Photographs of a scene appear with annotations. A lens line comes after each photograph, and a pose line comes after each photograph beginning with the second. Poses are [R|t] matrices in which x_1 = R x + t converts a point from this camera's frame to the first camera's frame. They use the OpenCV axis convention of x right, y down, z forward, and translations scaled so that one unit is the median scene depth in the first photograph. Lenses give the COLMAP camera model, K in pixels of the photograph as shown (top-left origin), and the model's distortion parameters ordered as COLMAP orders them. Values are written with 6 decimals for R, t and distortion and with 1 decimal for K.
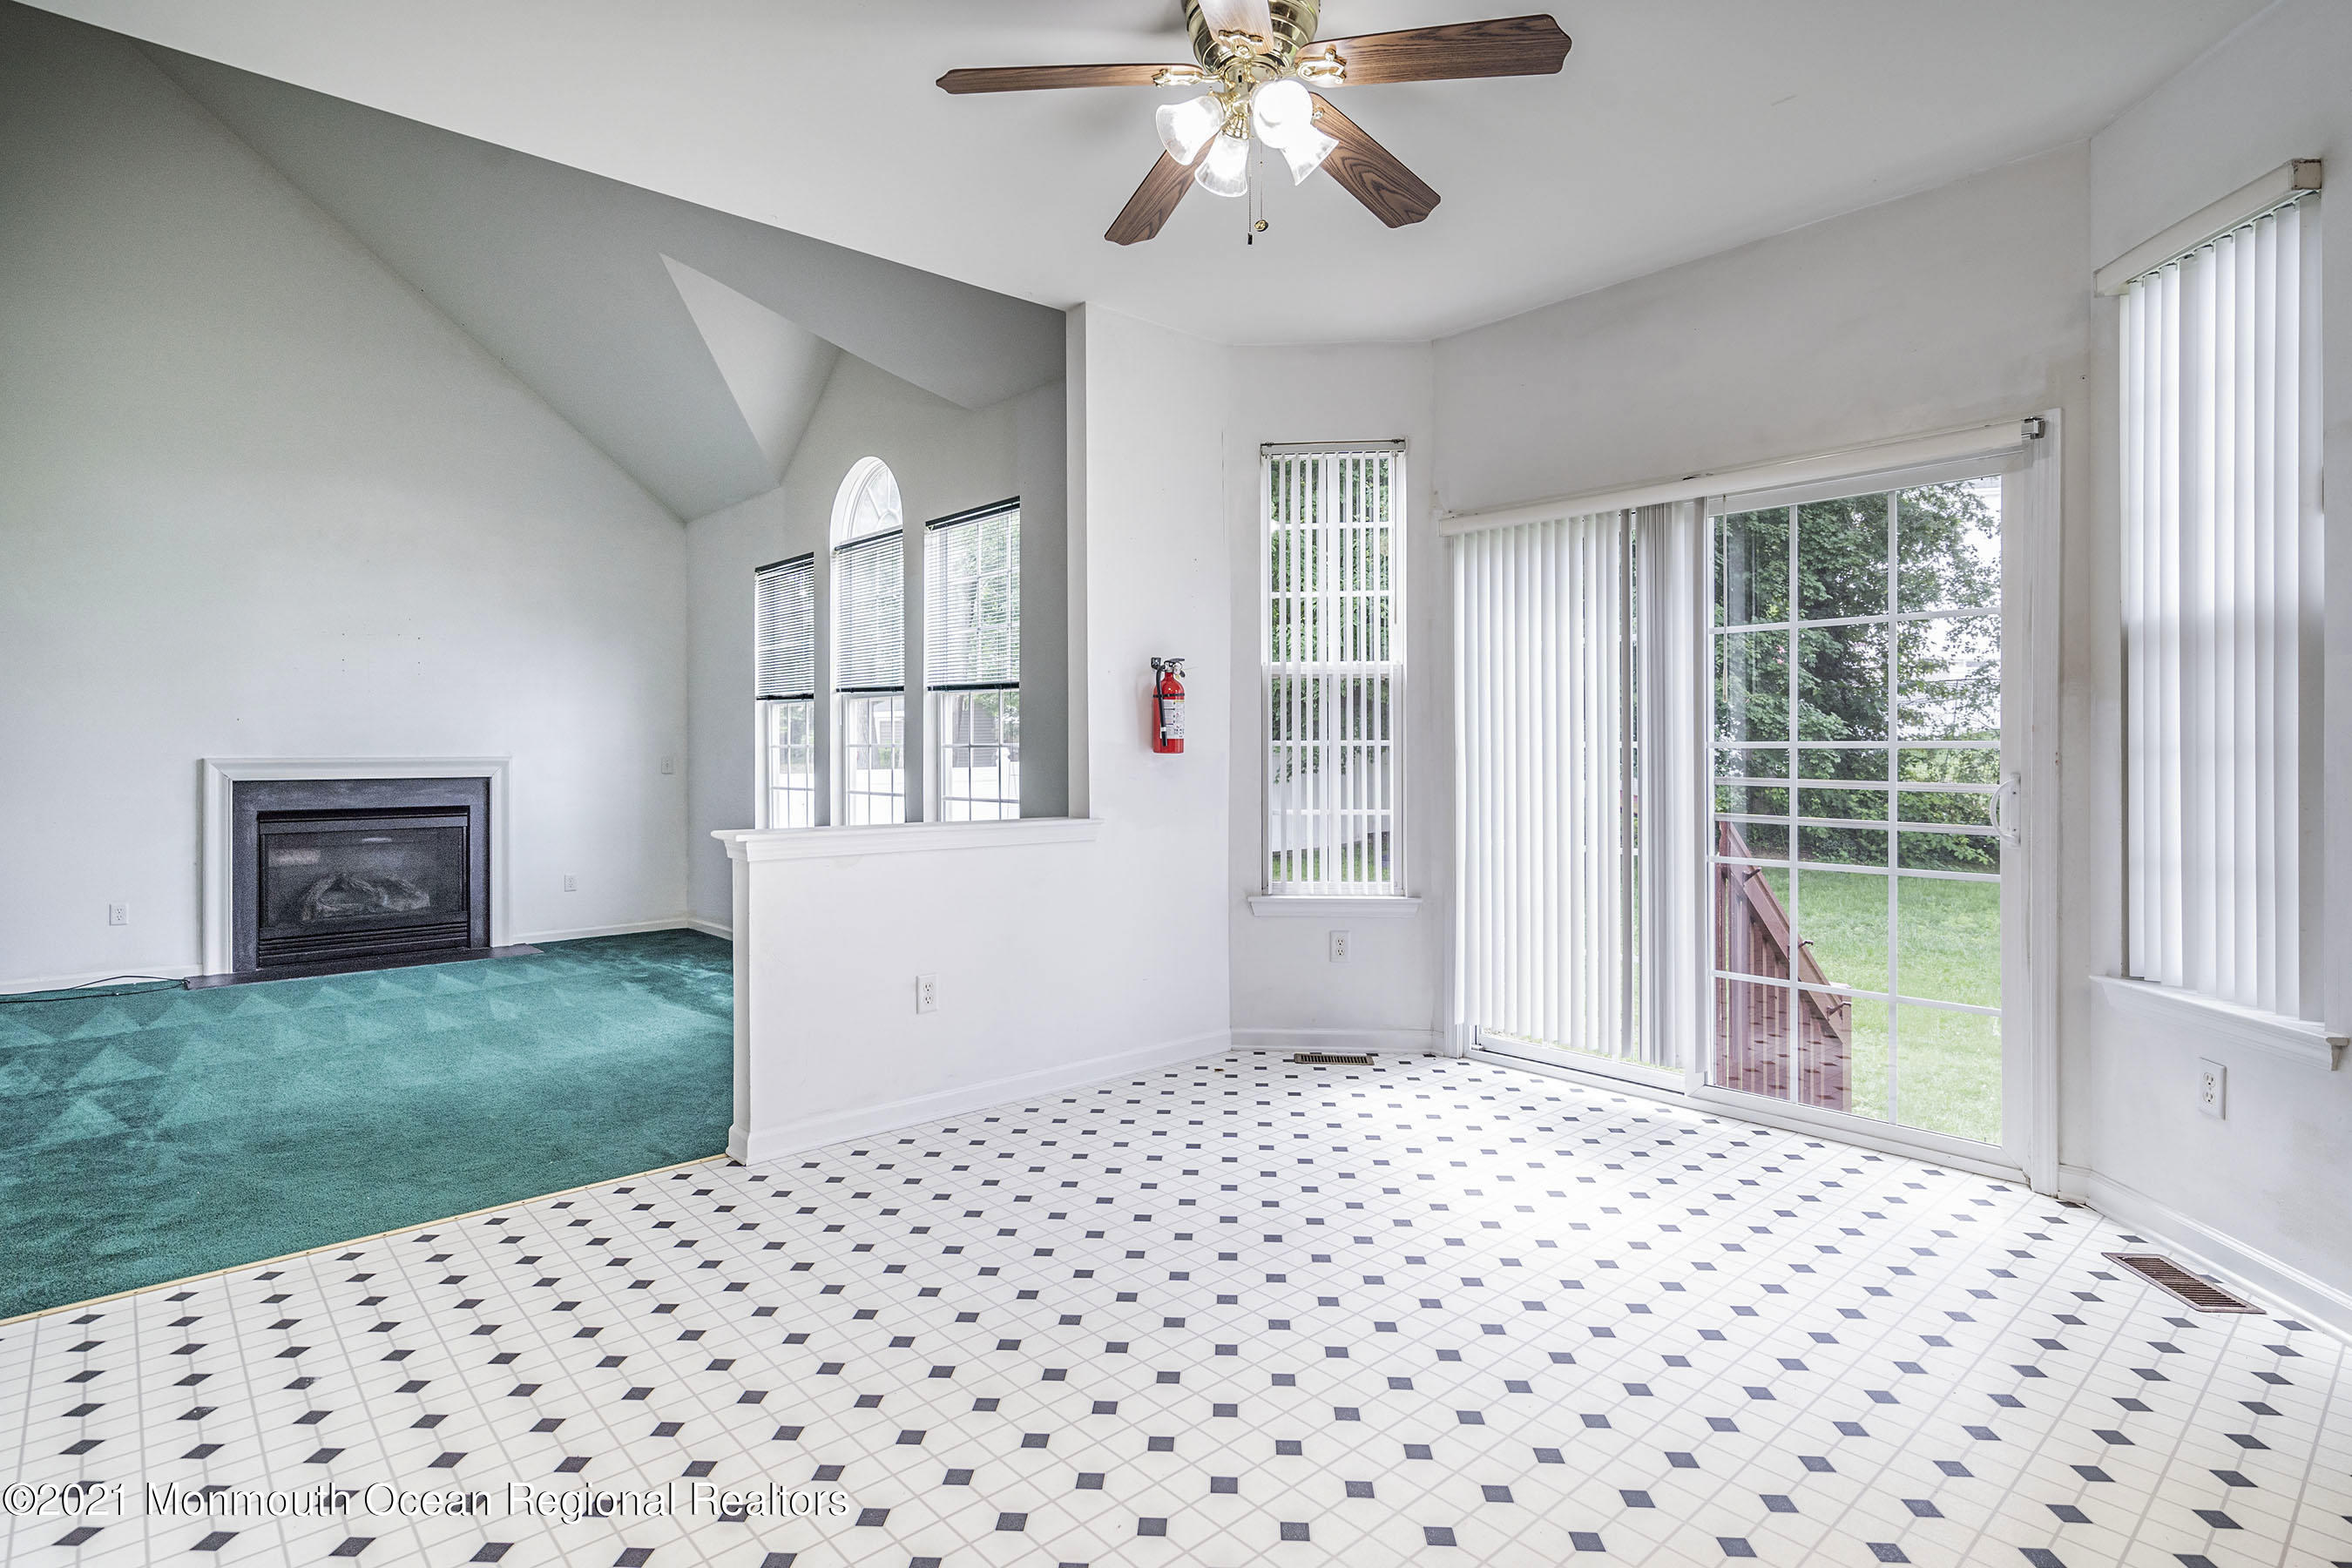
lens RADIAL K [[1183.0, 0, 1125.5], [0, 1183.0, 749.2], [0, 0, 1]] dist [0.001643, 0.001498]
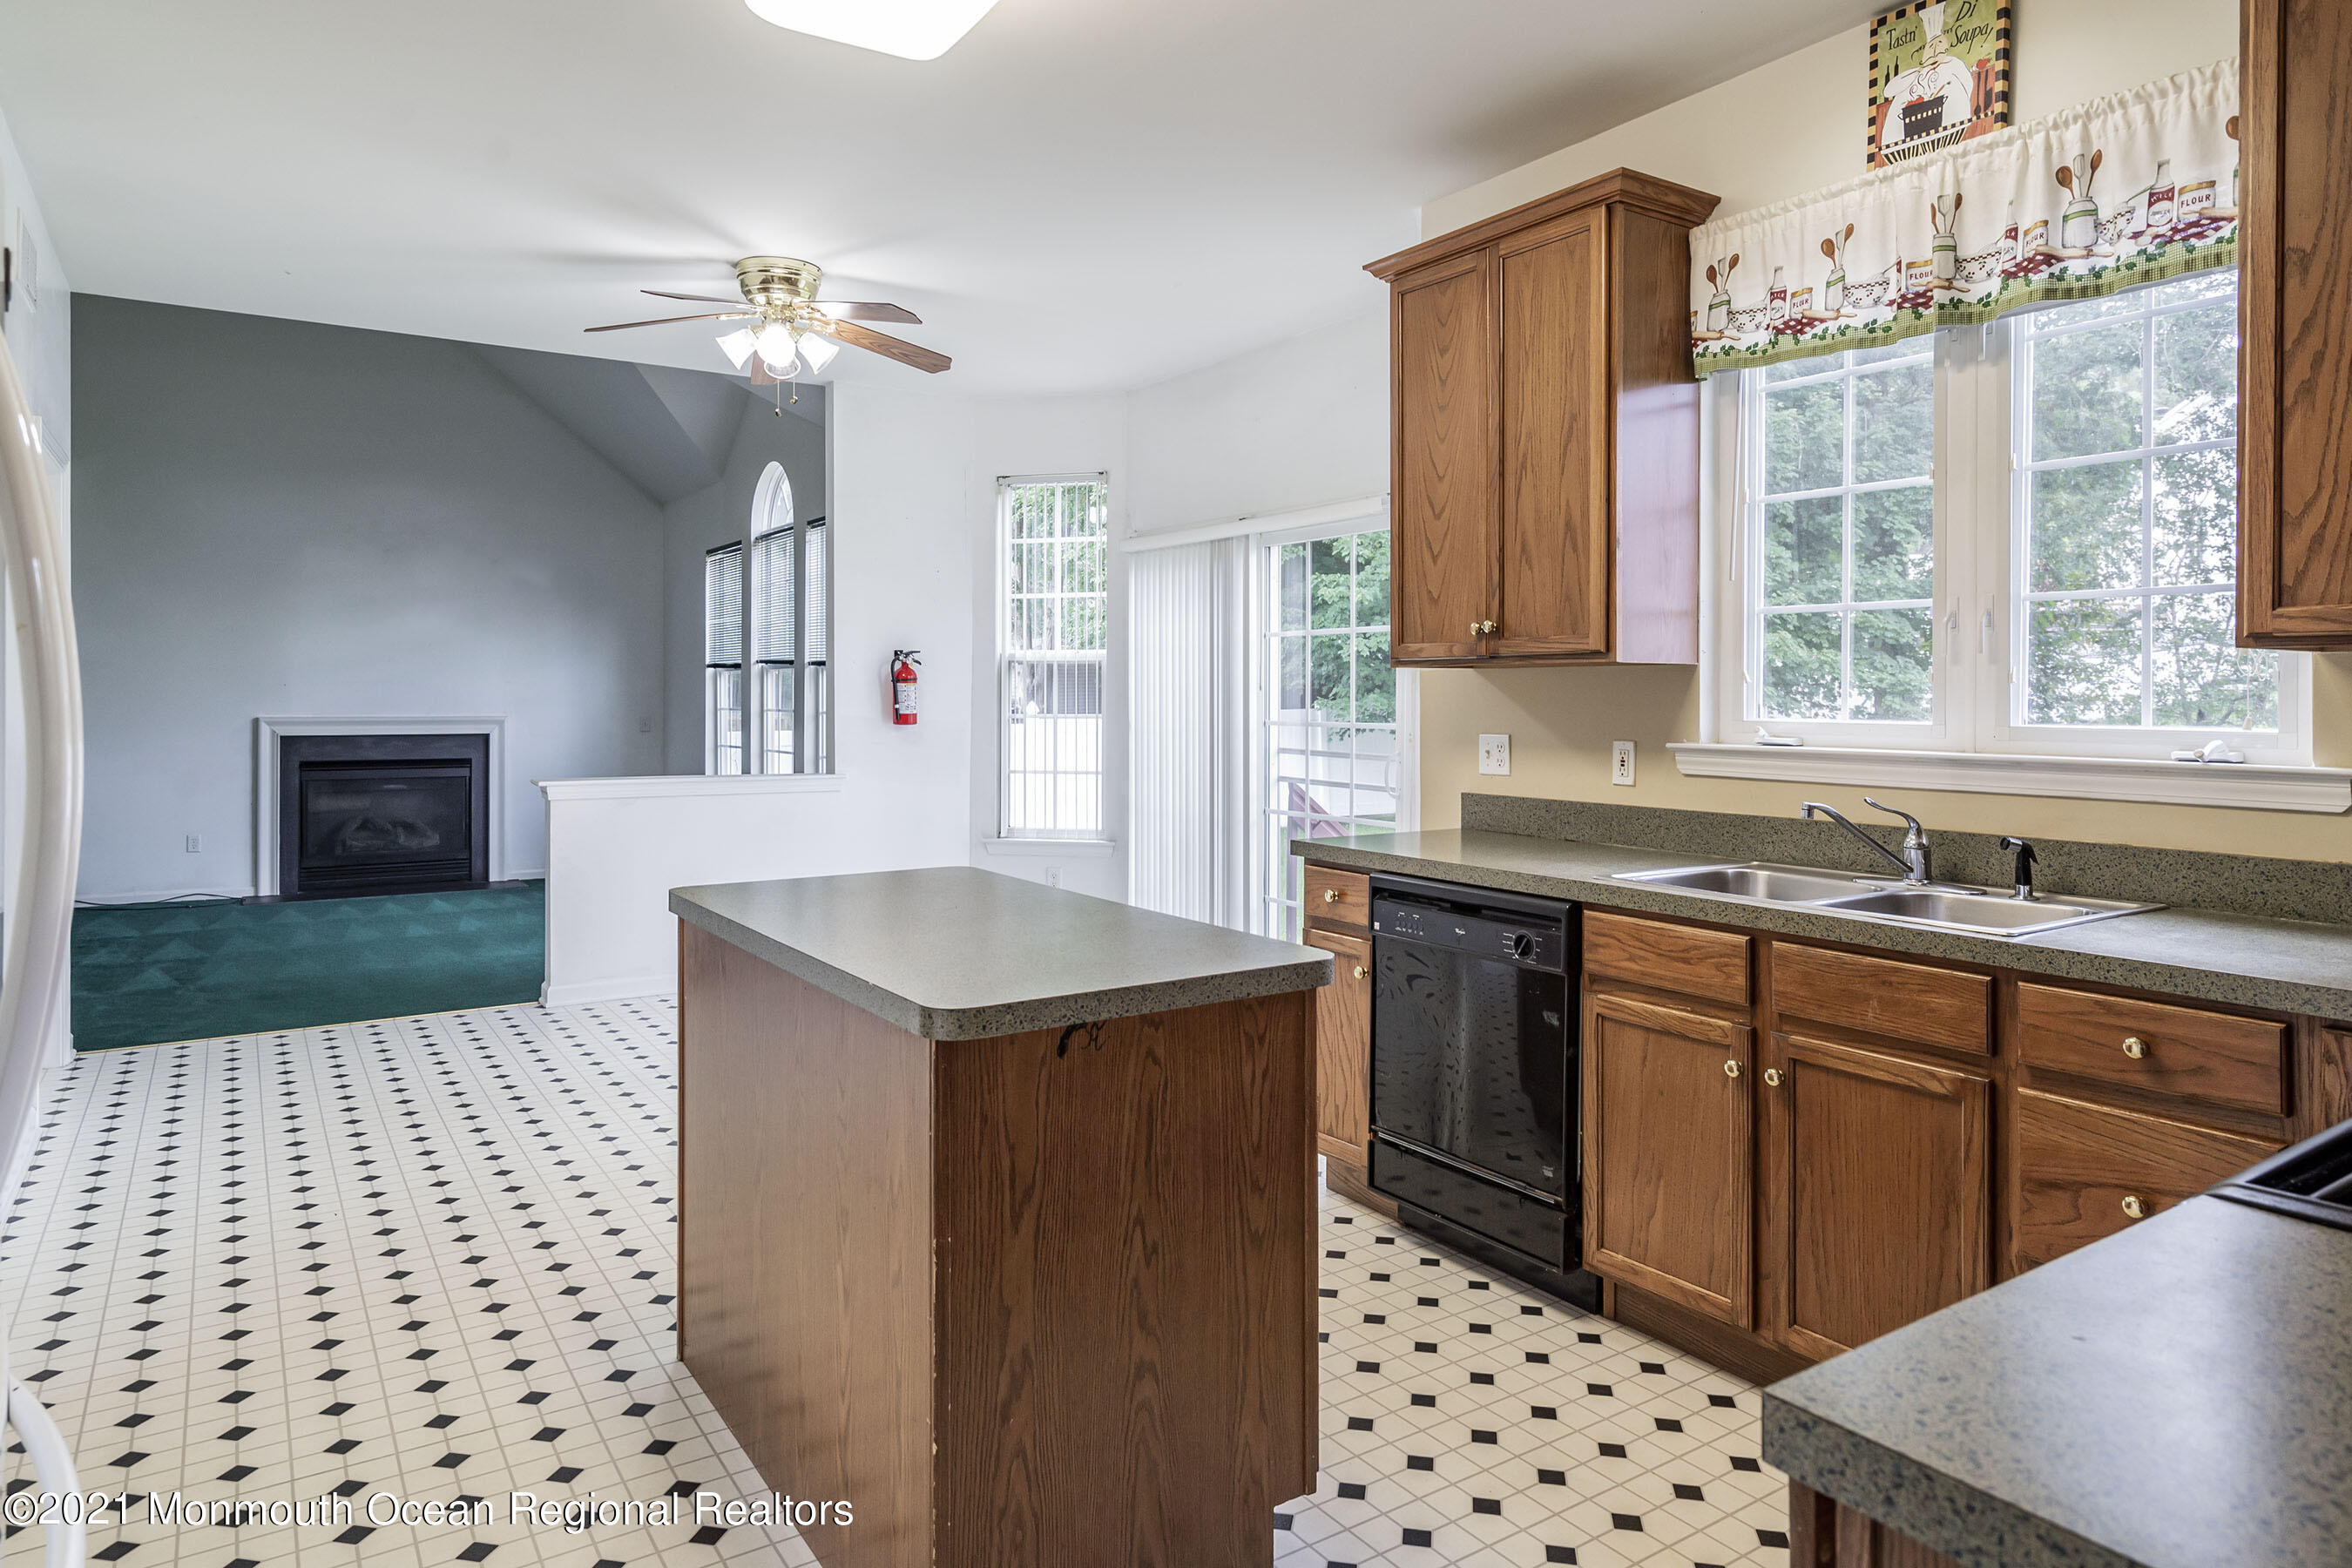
lens RADIAL K [[1378.4, 0, 1120.9], [0, 1378.4, 700.2], [0, 0, 1]] dist [0.000796, 0.002008]
pose [[0.990732, 0.003317, -0.135789, 0.288036], [-0.002834, 0.999989, 0.003752, -0.017905], [0.135800, -0.003333, 0.990731, -0.278294]]
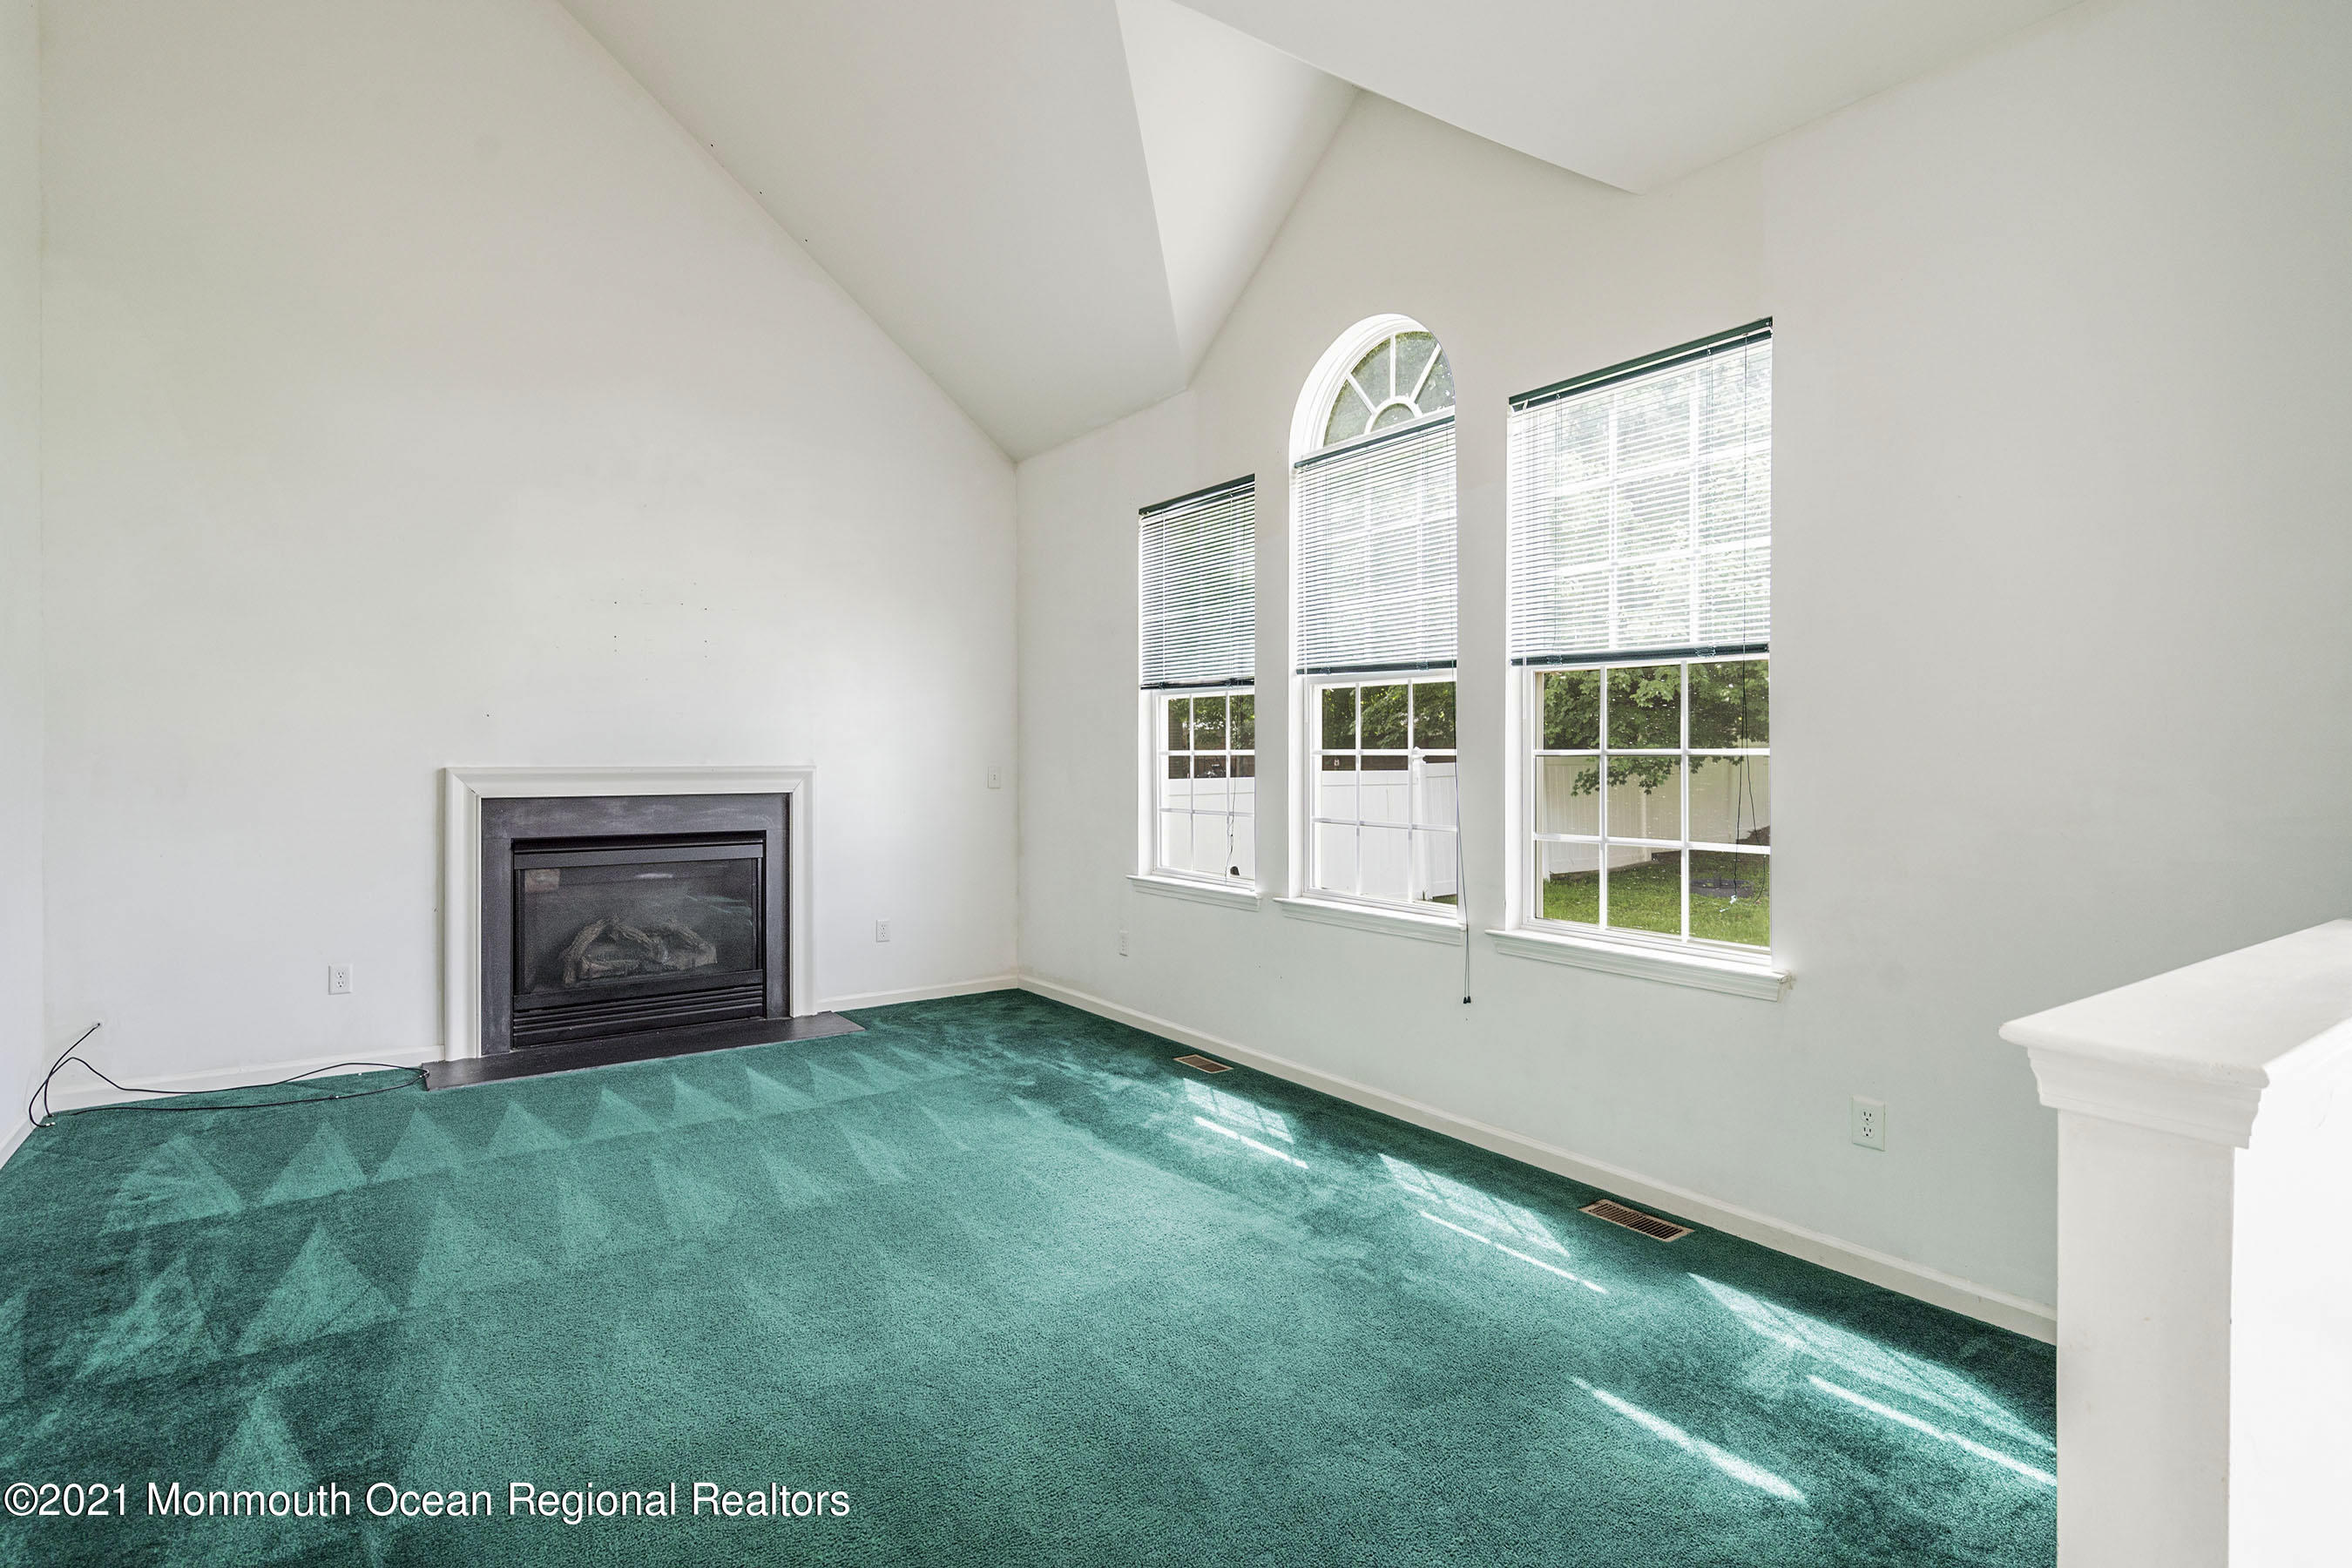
lens RADIAL K [[1183.0, 0, 1141.3], [0, 1183.0, 752.6], [0, 0, 1]] dist [0.001643, 0.001498]
pose [[0.993024, 0.001796, -0.117898, -0.252805], [-0.002161, 0.999993, -0.002968, -0.000389], [0.117892, 0.003202, 0.993021, 0.308169]]
